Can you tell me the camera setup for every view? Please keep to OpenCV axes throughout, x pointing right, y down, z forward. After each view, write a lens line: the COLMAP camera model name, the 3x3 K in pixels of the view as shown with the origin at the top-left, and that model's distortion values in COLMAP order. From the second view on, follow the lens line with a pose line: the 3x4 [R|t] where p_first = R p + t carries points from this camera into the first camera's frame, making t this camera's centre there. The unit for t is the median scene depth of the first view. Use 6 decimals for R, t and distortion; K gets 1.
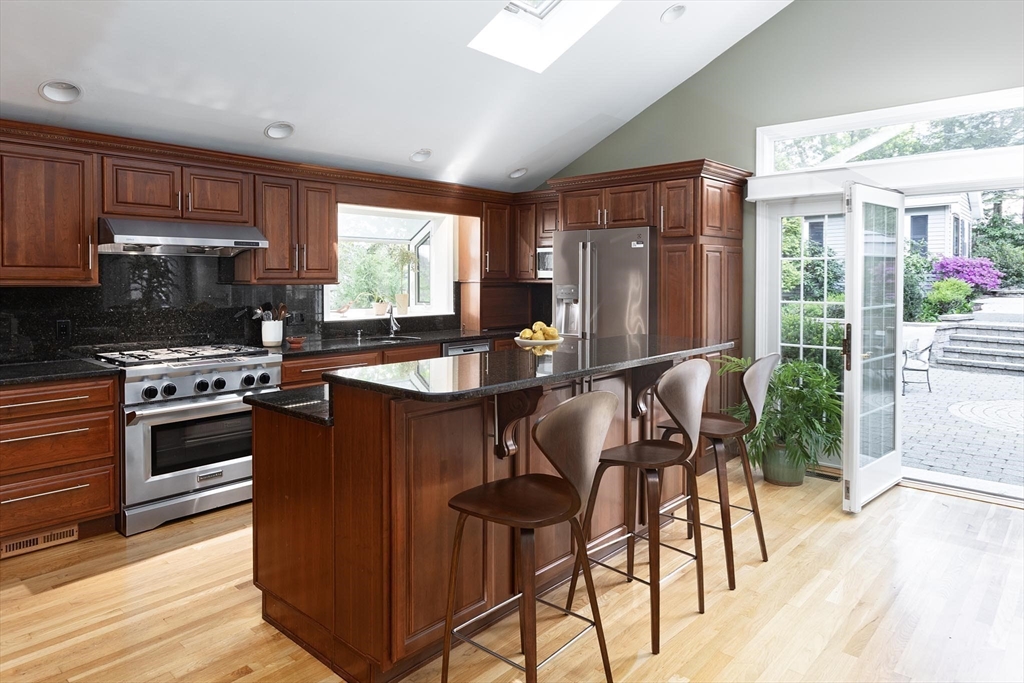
lens RADIAL K [[646.3, 0, 516.4], [0, 646.3, 289.2], [0, 0, 1]] dist [0.001082, 0.002453]
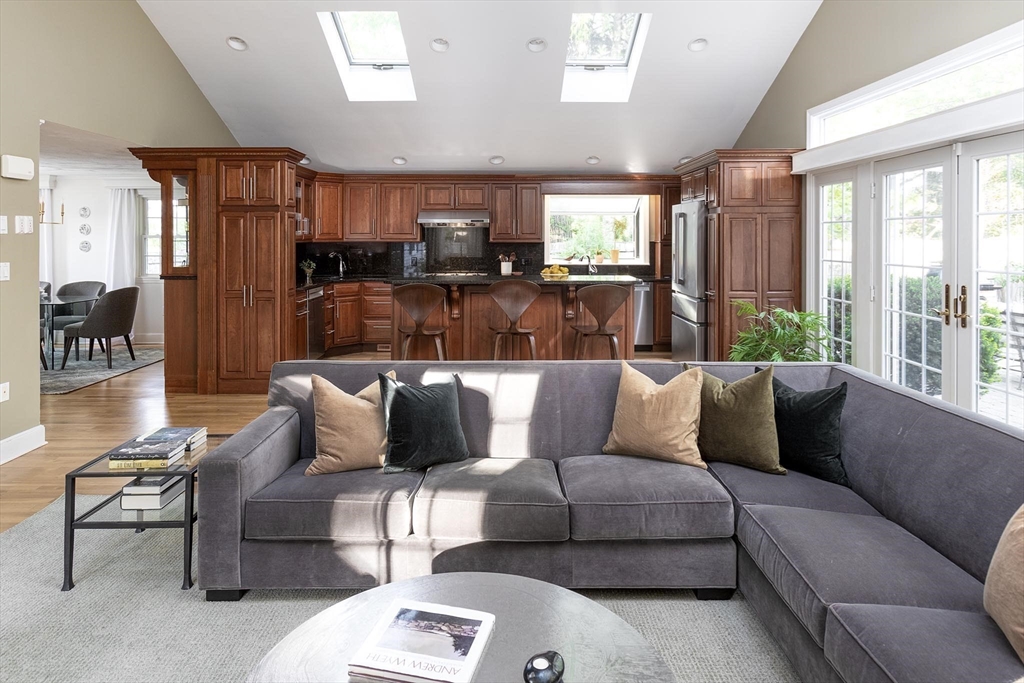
lens RADIAL K [[595.7, 0, 511.5], [0, 595.7, 239.7], [0, 0, 1]] dist [0.003340, 0.001506]
pose [[0.670160, 0.001961, -0.742214, 0.913195], [-0.013844, 0.999856, -0.009858, 0.002311], [0.742088, 0.016882, 0.670090, -0.122040]]
